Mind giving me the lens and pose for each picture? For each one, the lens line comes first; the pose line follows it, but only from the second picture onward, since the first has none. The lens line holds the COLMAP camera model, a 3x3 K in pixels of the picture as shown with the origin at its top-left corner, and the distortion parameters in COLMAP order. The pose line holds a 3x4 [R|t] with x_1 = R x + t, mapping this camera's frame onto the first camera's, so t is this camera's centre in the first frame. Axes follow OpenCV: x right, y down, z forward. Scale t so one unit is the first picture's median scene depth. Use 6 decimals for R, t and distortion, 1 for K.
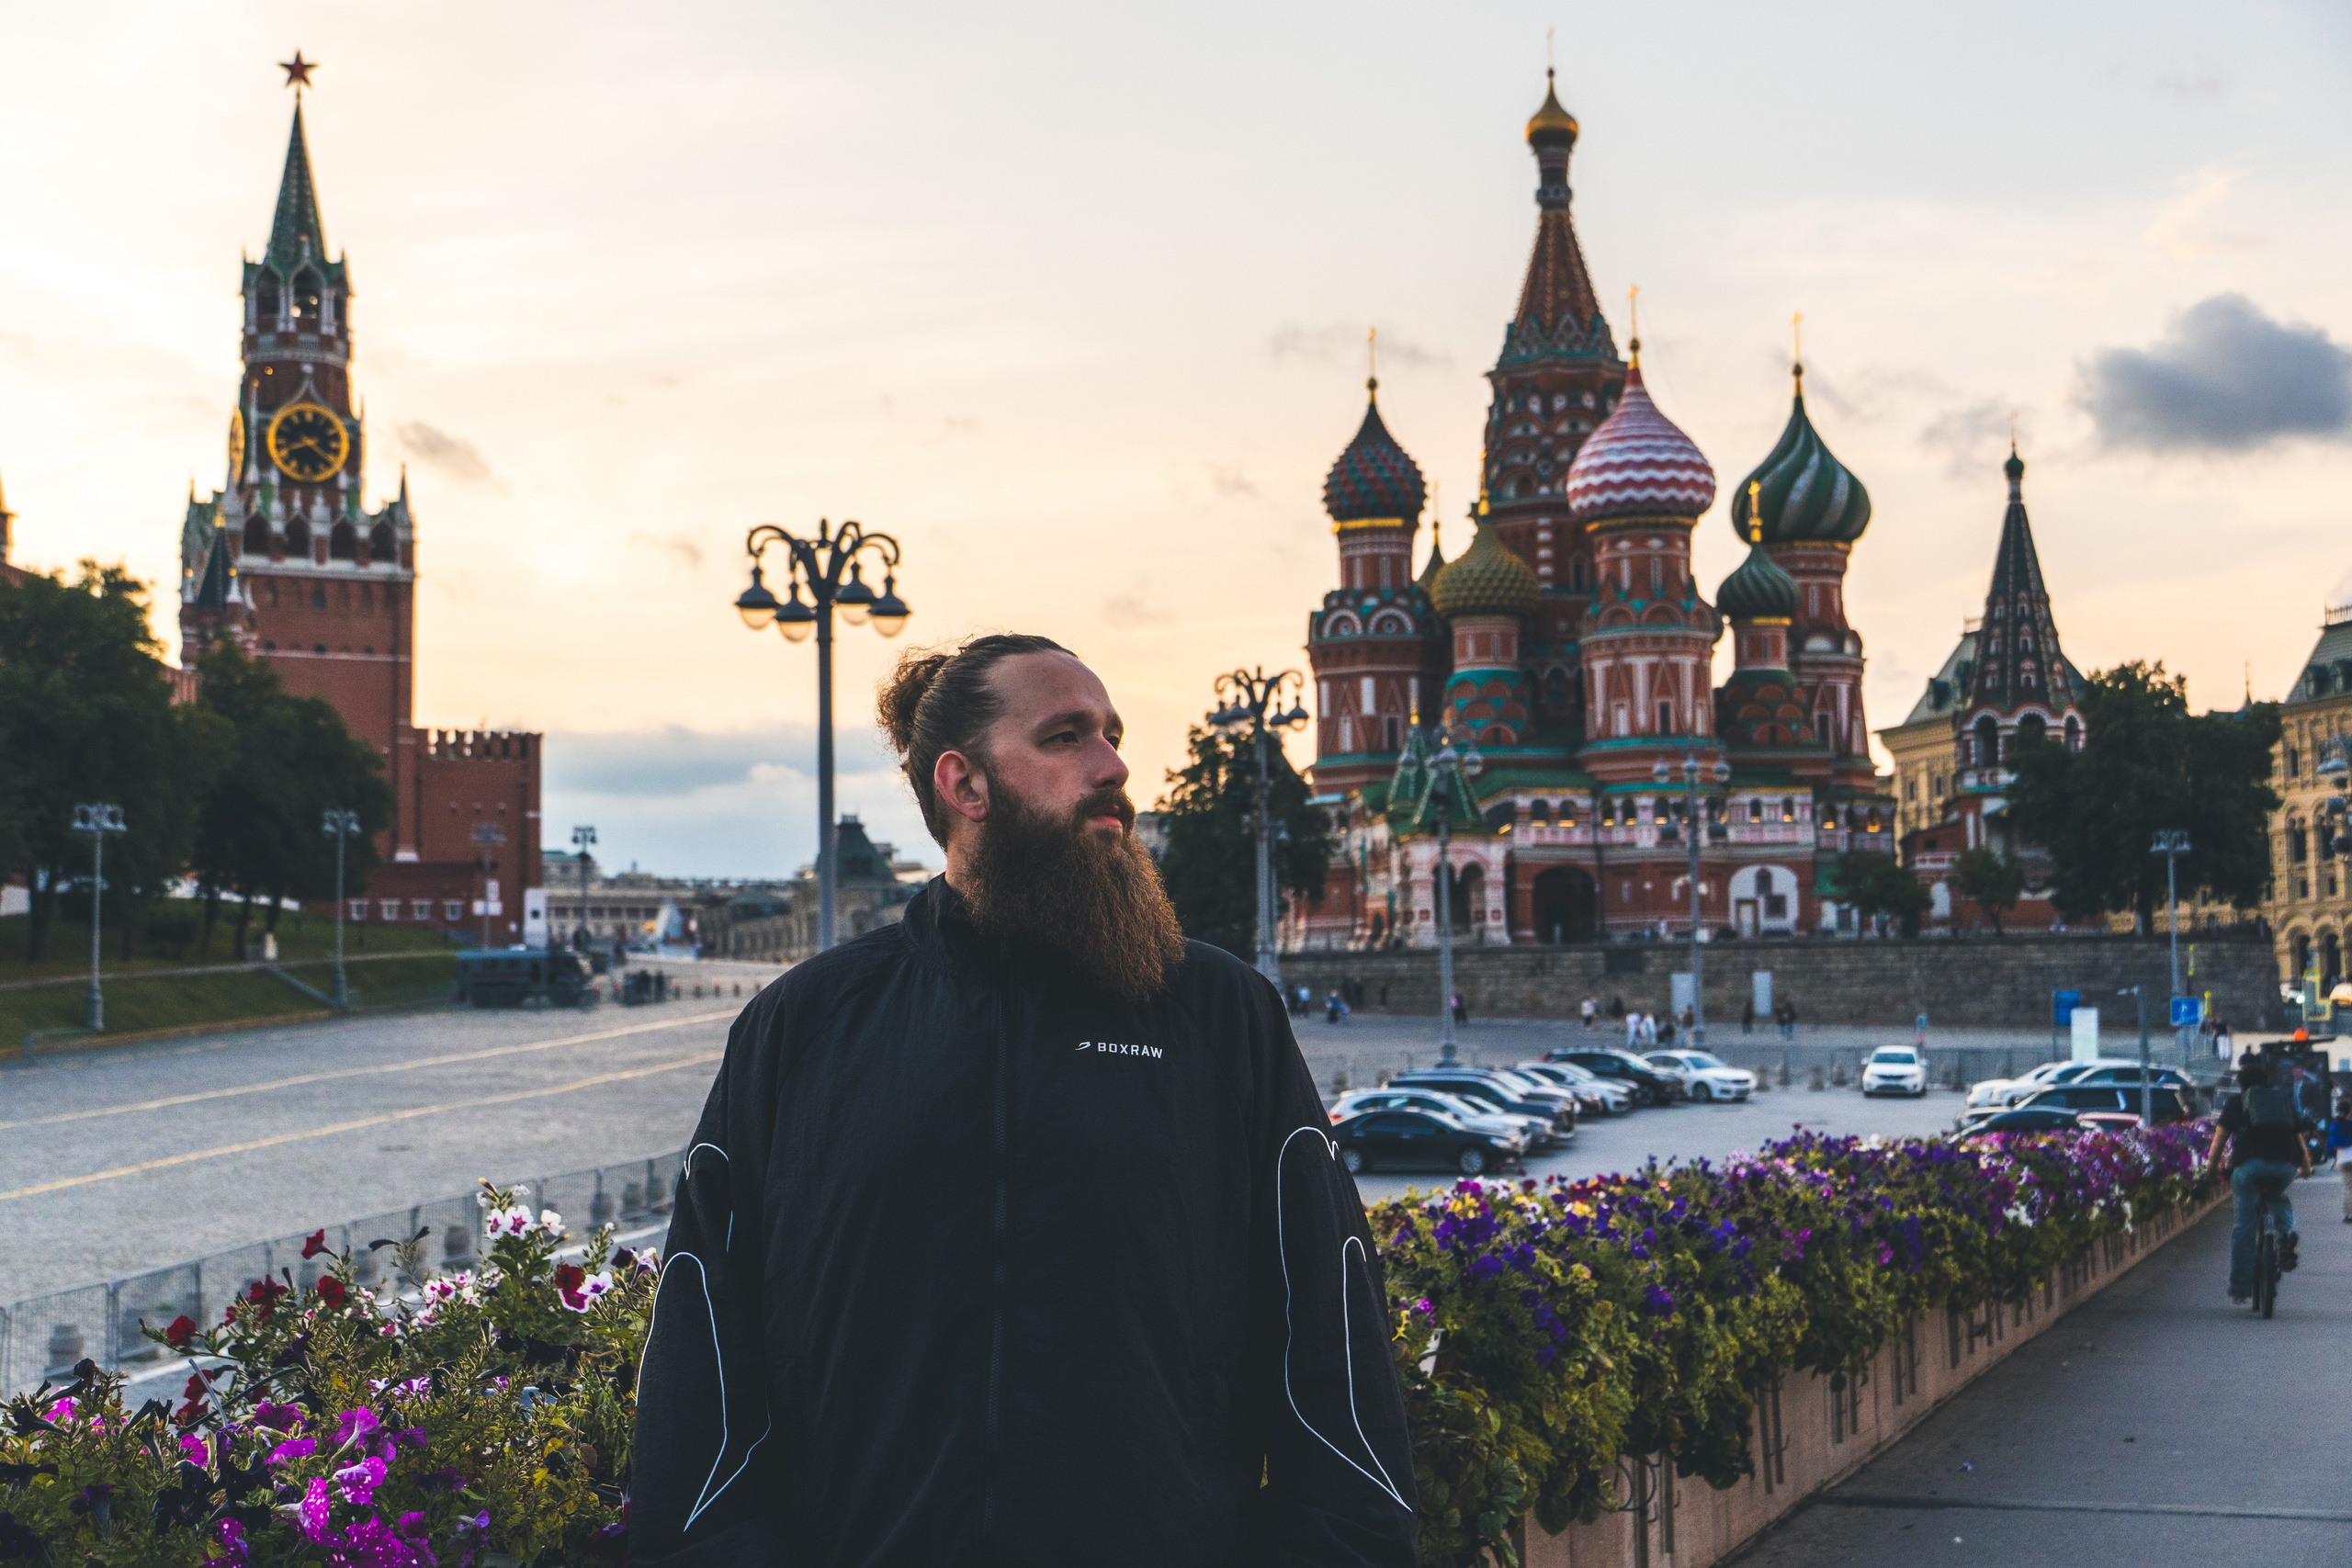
lens RADIAL K [[3466.6, 0, 1176.0], [0, 3466.6, 784.0], [0, 0, 1]] dist [0.018517, 0.114334]
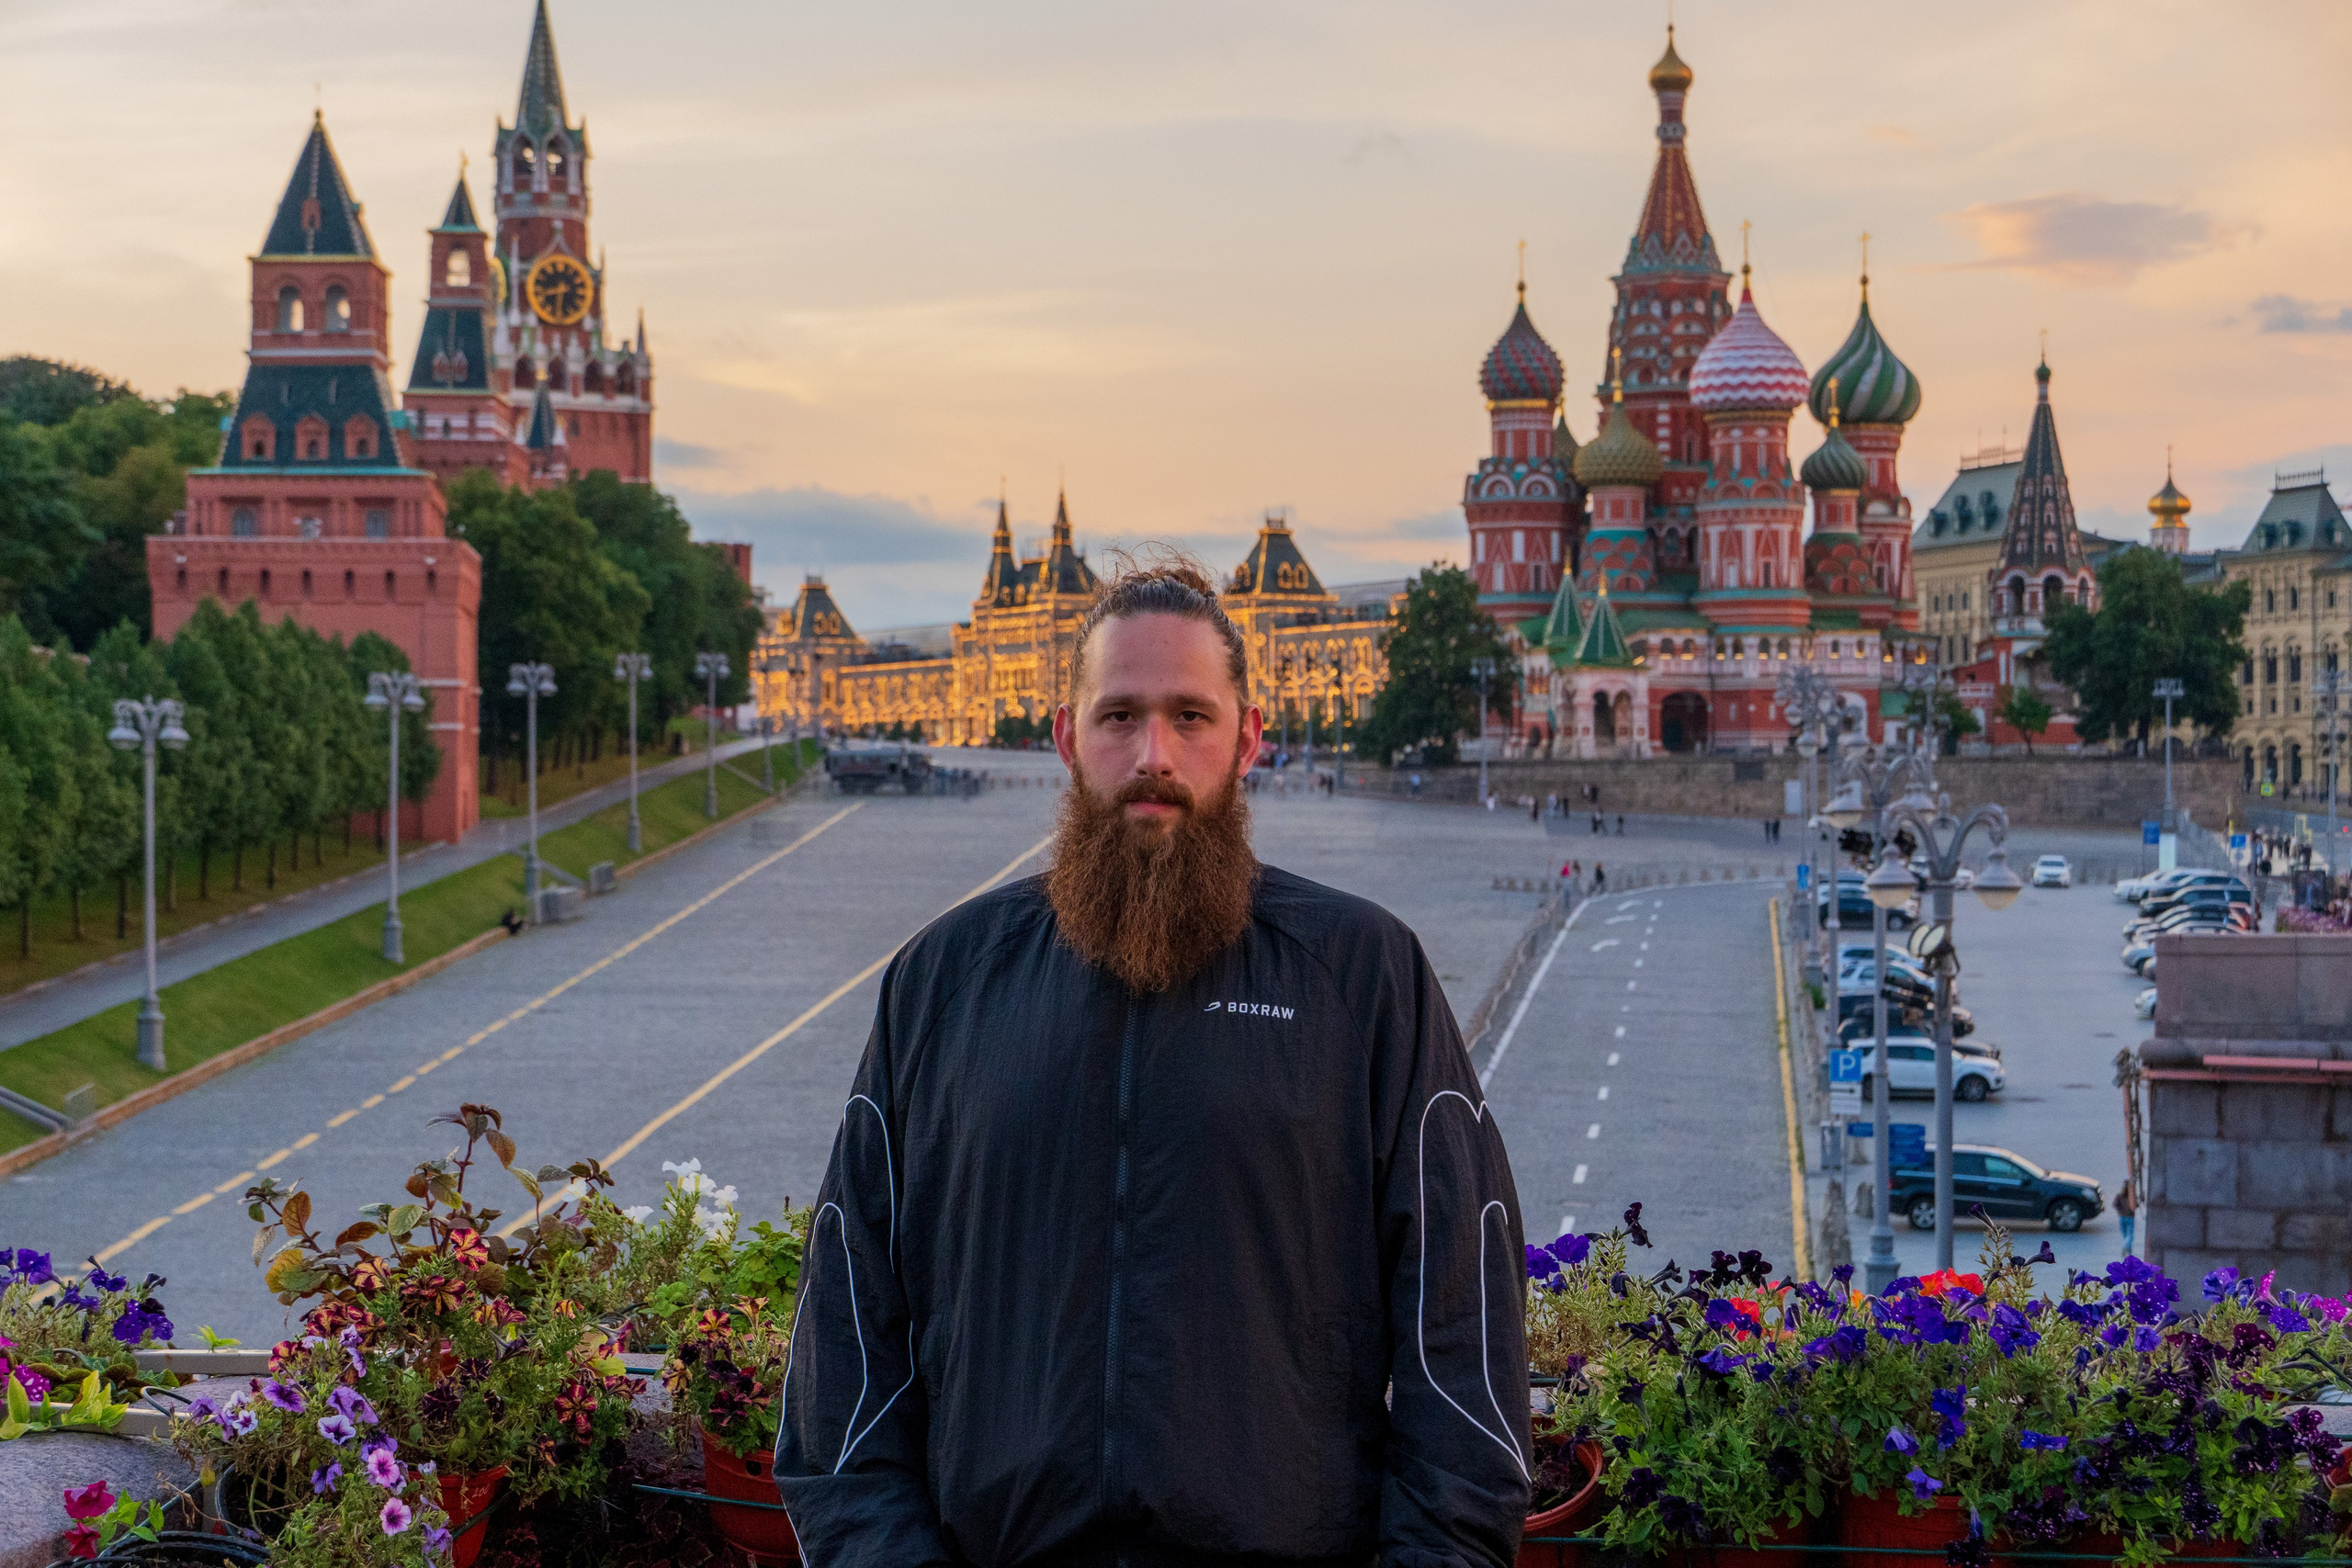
lens RADIAL K [[3967.0, 0, 1176.0], [0, 3967.0, 784.0], [0, 0, 1]] dist [0.017249, -0.088542]
pose [[0.997736, 0.013248, 0.065934, -0.157869], [-0.018073, 0.997158, 0.073134, -0.042205], [-0.064778, -0.074160, 0.995140, -0.400265]]
